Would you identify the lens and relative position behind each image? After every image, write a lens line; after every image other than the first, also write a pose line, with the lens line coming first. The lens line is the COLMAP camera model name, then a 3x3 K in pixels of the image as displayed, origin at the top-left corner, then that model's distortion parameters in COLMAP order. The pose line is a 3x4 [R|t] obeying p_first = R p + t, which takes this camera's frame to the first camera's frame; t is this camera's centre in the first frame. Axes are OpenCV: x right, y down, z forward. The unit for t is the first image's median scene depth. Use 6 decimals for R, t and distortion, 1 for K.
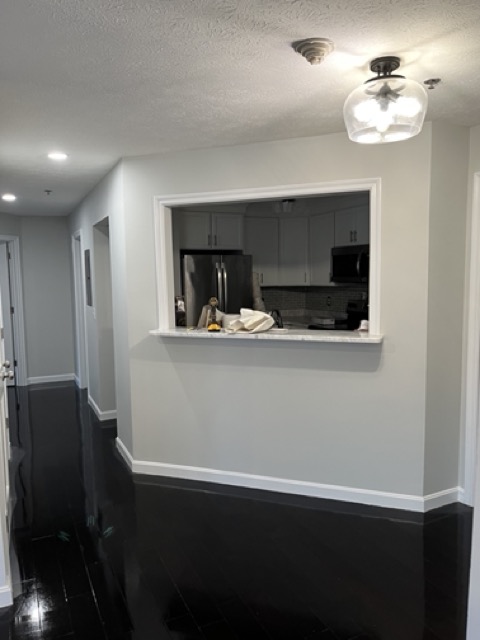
lens RADIAL K [[537.9, 0, 240.0], [0, 537.9, 320.0], [0, 0, 1]] dist [0.118307, 0.001269]
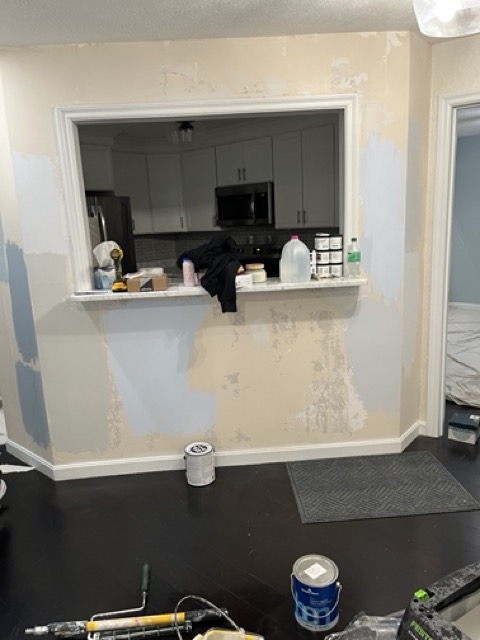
lens RADIAL K [[537.9, 0, 240.0], [0, 537.9, 320.0], [0, 0, 1]] dist [0.118307, 0.001269]
pose [[0.908861, -0.106889, 0.403170, -0.193150], [0.072045, 0.992308, 0.100672, -0.002981], [-0.410829, -0.062451, 0.909571, 0.160417]]
